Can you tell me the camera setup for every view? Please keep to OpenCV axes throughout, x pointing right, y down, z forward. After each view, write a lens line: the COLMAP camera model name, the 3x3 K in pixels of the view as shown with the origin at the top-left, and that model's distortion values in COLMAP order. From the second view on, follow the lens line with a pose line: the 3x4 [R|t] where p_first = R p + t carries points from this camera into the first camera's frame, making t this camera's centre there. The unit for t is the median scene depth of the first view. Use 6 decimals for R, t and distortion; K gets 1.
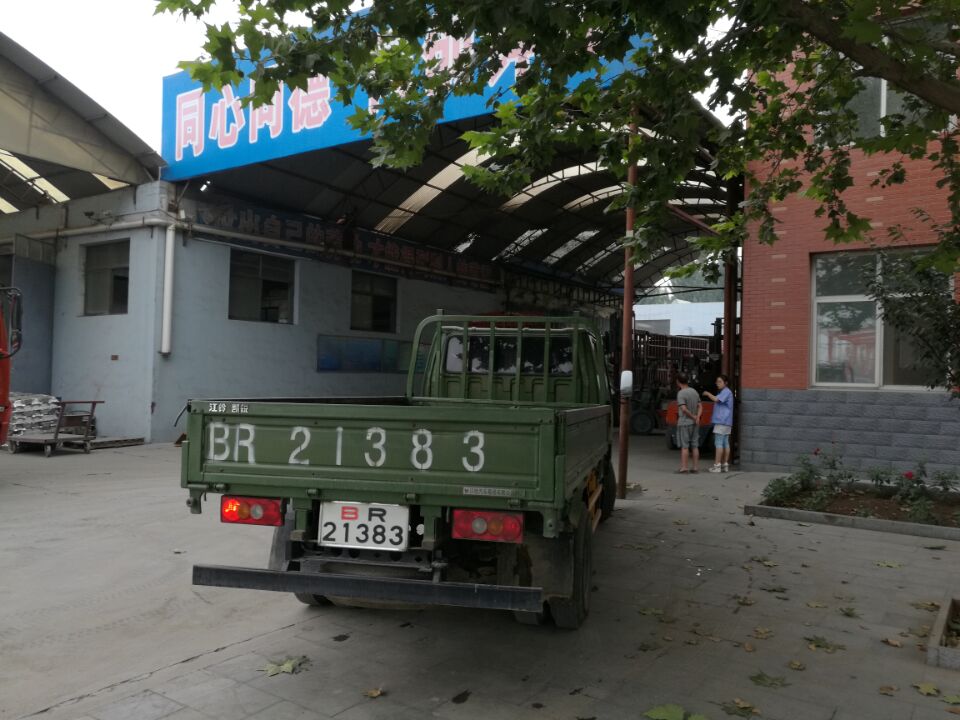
lens RADIAL K [[743.4, 0, 480.0], [0, 743.4, 360.0], [0, 0, 1]] dist [-0.006830, 0.007619]
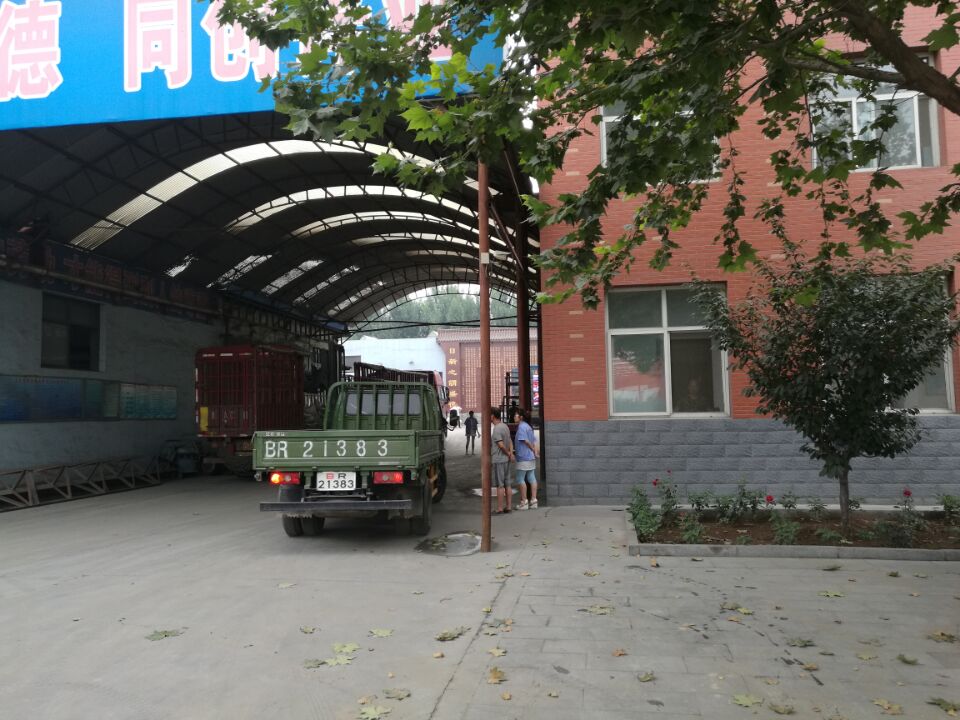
lens RADIAL K [[743.4, 0, 480.0], [0, 743.4, 360.0], [0, 0, 1]] dist [-0.006830, 0.007619]
pose [[0.902220, -0.005834, 0.431236, -0.090077], [0.027213, 0.998686, -0.043424, -0.001654], [-0.430416, 0.050914, 0.901193, 0.089717]]
